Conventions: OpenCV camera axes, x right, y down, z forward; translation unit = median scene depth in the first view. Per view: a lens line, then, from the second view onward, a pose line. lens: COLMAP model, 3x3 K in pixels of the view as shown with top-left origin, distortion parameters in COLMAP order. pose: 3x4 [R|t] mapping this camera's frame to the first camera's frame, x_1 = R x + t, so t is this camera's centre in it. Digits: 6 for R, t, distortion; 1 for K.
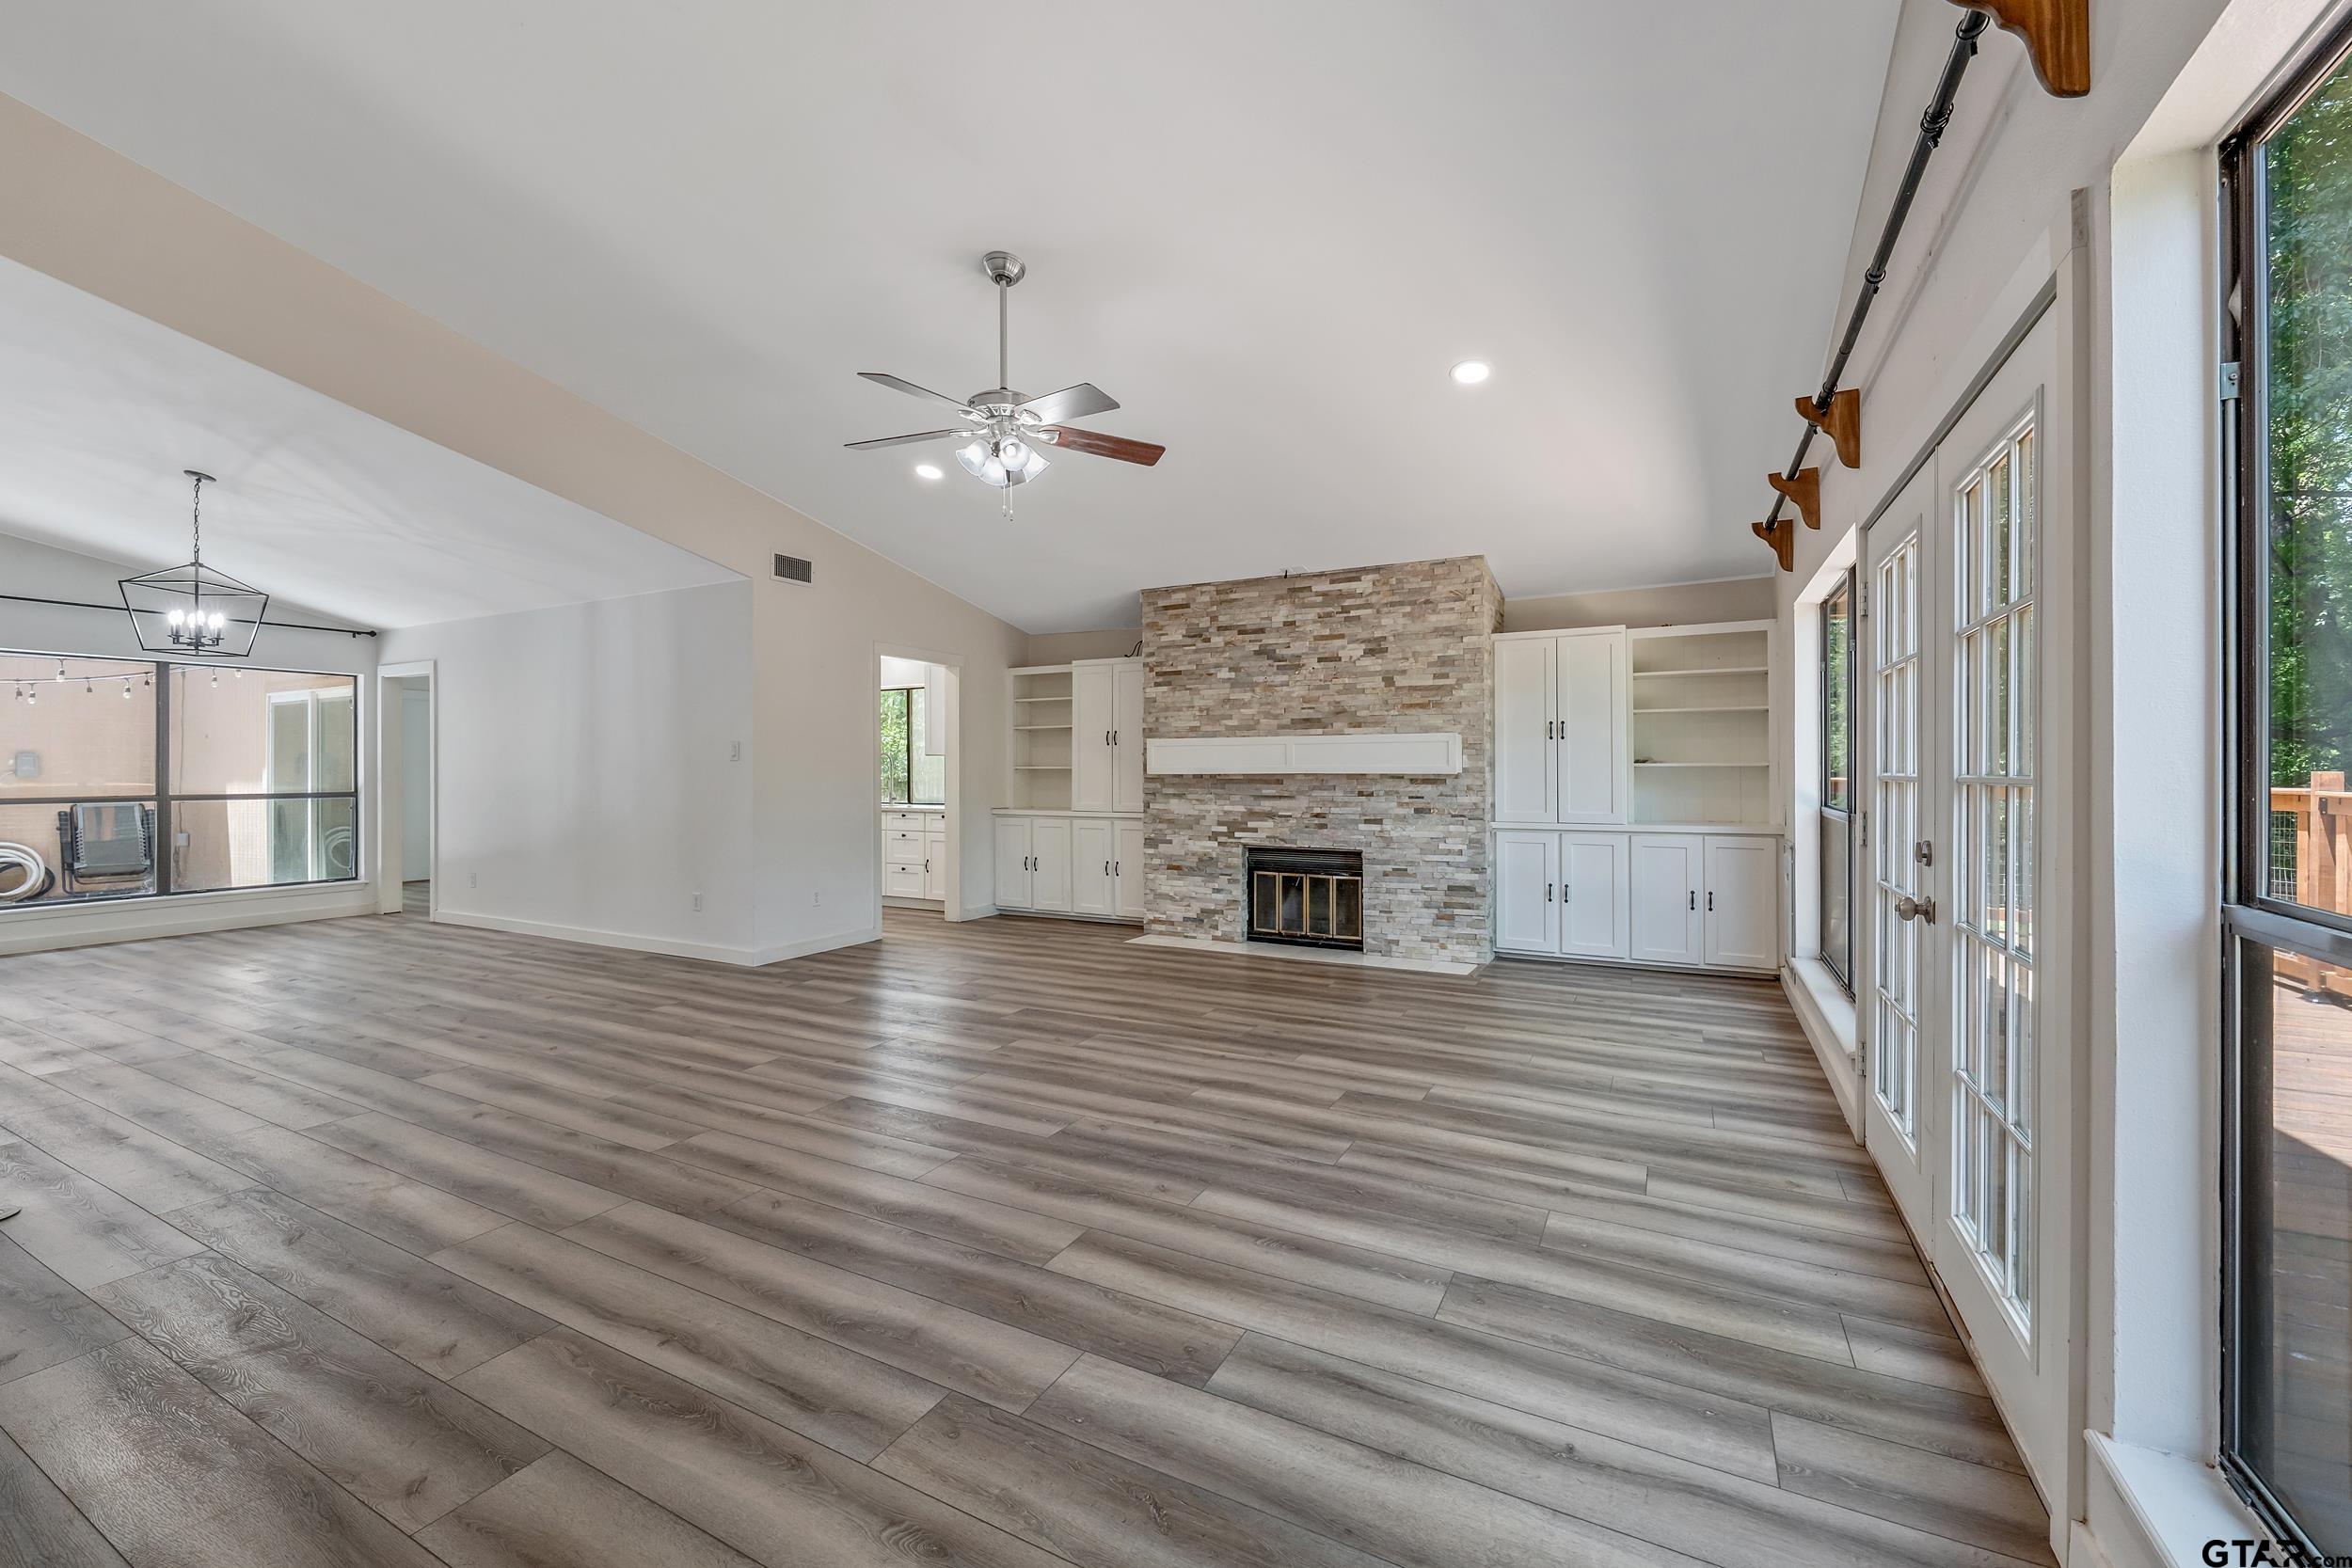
lens RADIAL K [[947.4, 0, 1176.0], [0, 947.4, 784.0], [0, 0, 1]] dist [0.000034, 0.000010]
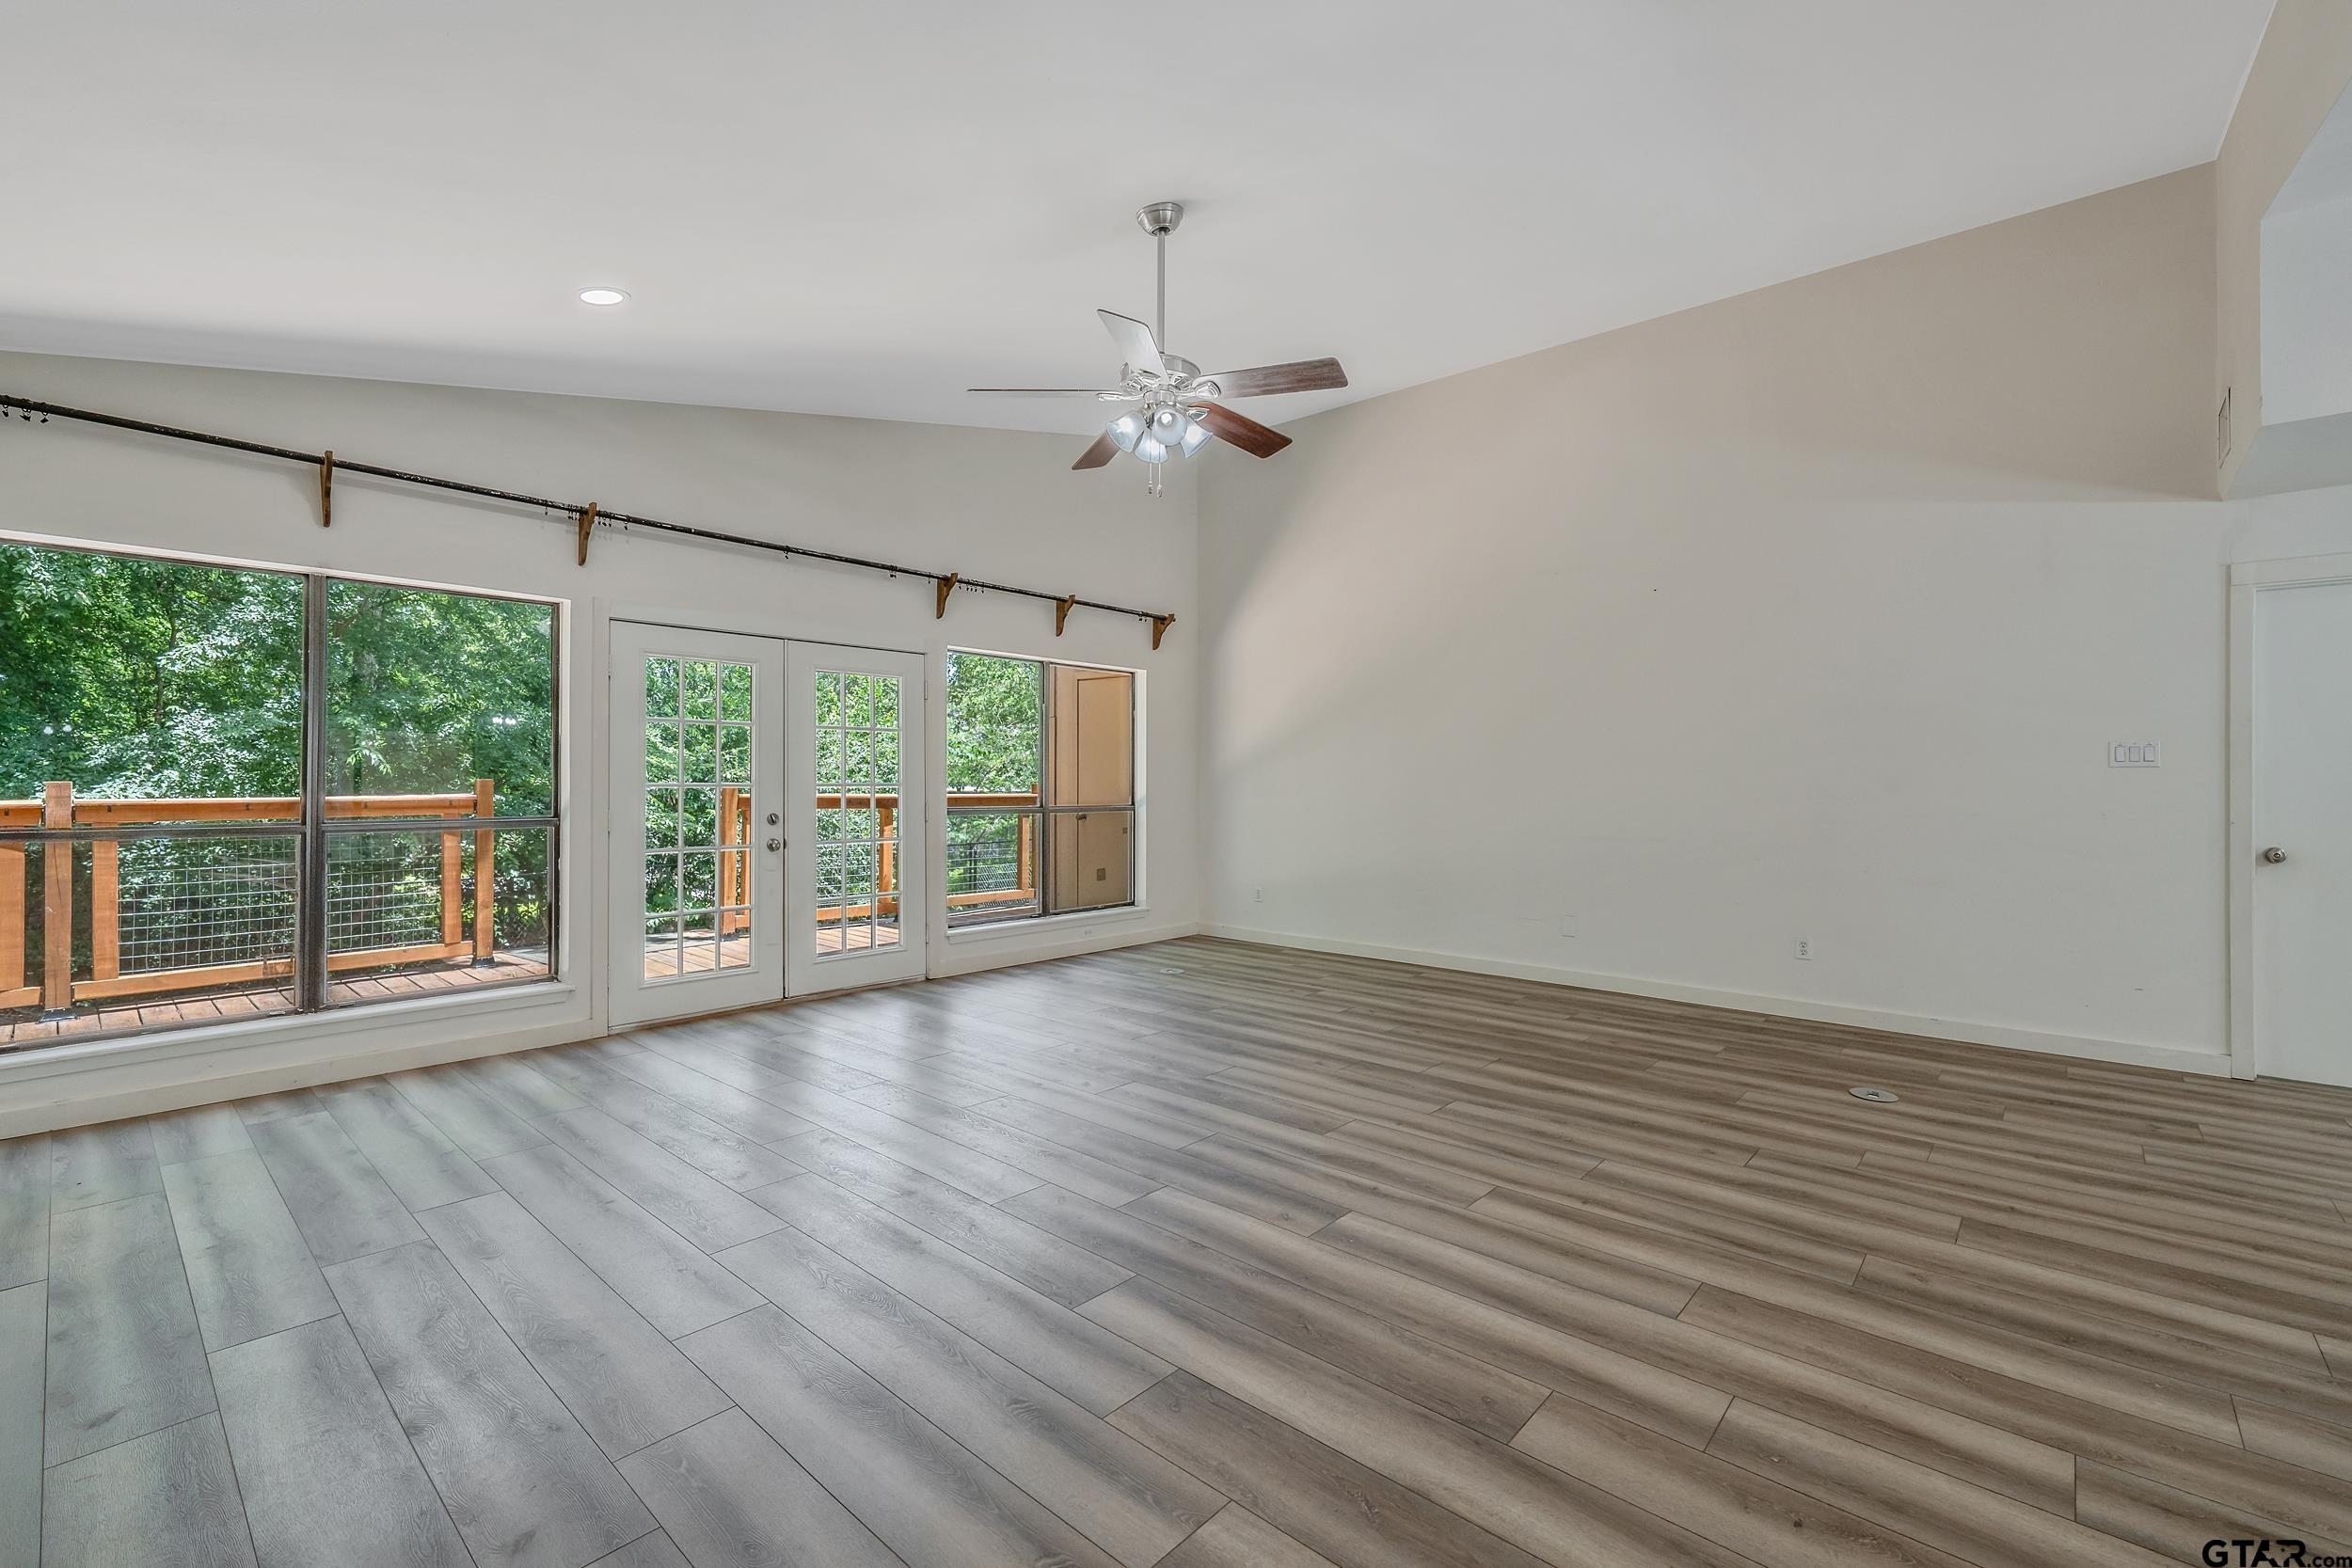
lens RADIAL K [[985.3, 0, 1176.0], [0, 985.3, 784.0], [0, 0, 1]] dist [-0.000509, -0.000131]
pose [[-0.971480, -0.003261, 0.237098, -0.453064], [-0.001008, 0.999953, 0.009623, -0.022198], [-0.237119, 0.009109, -0.971438, 2.063874]]
